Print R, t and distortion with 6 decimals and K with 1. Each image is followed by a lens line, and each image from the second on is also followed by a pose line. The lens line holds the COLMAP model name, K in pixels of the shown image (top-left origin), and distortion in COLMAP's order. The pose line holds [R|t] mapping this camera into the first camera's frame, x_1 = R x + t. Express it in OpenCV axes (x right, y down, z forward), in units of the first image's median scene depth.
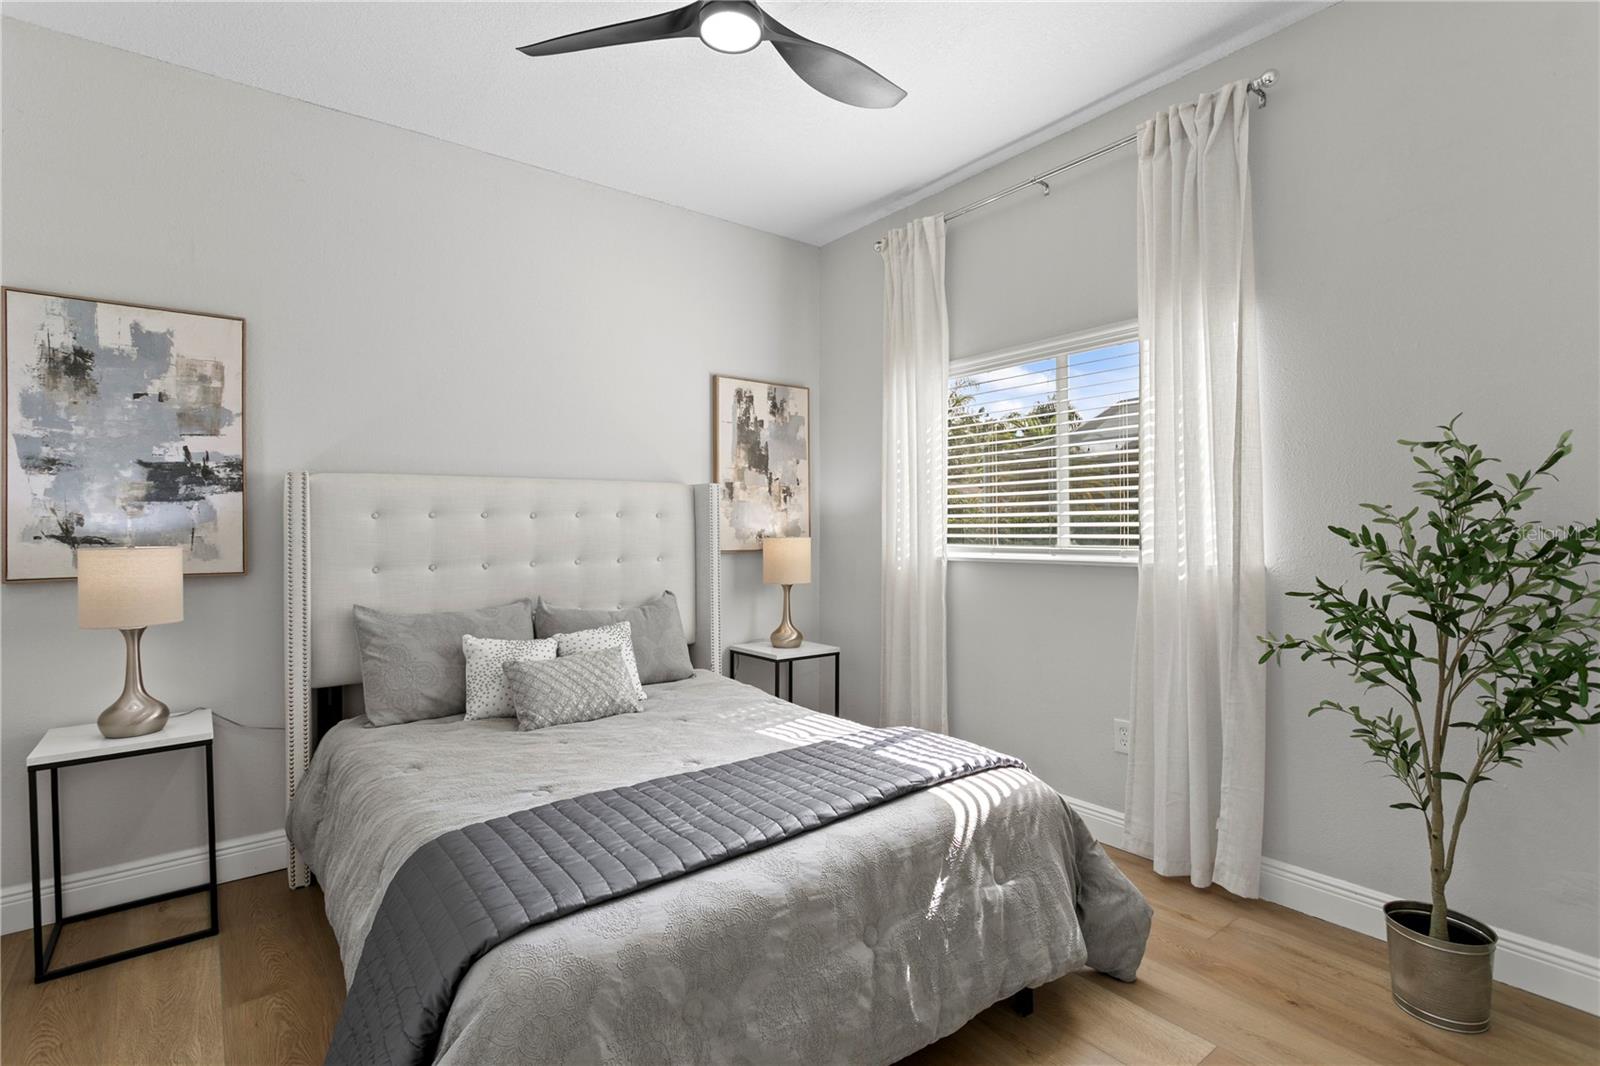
lens RADIAL K [[783.8, 0, 794.6], [0, 783.8, 528.7], [0, 0, 1]] dist [-0.002855, -0.000200]
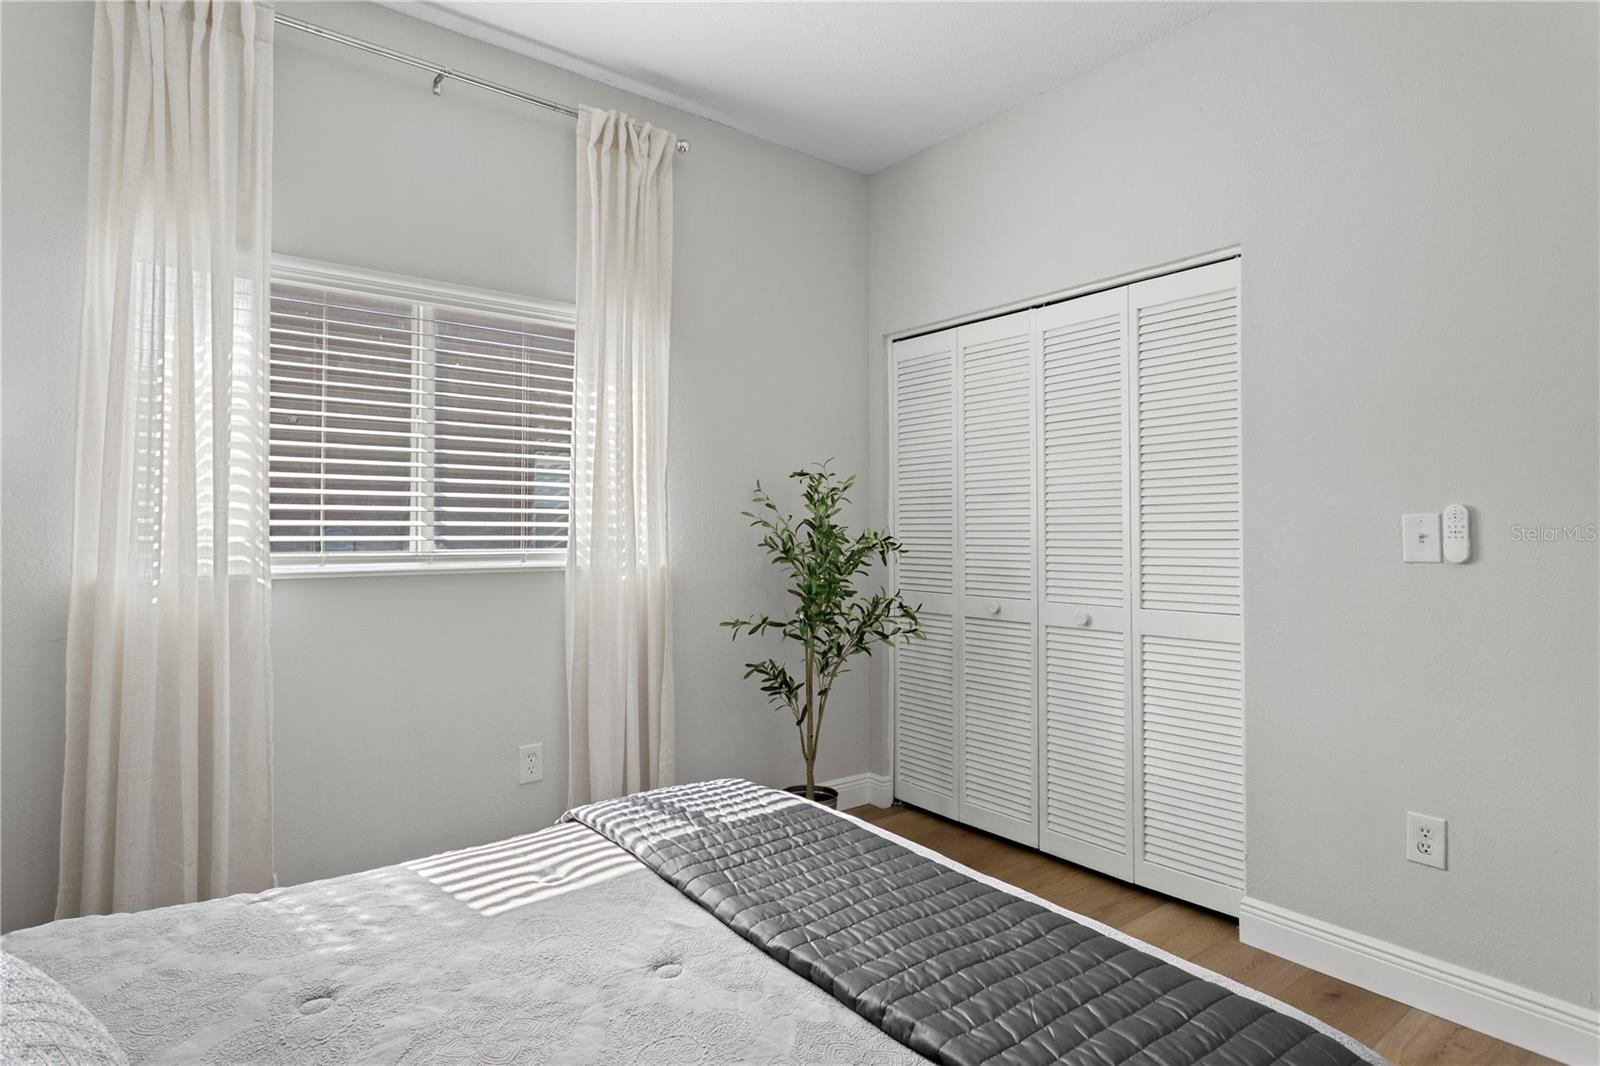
lens RADIAL K [[835.8, 0, 814.0], [0, 835.8, 507.2], [0, 0, 1]] dist [-0.002588, -0.000029]
pose [[-0.004268, 0.028630, 0.999581, -0.583225], [-0.003178, 0.999585, -0.028644, 0.001903], [-0.999986, -0.003298, -0.004175, 0.744890]]
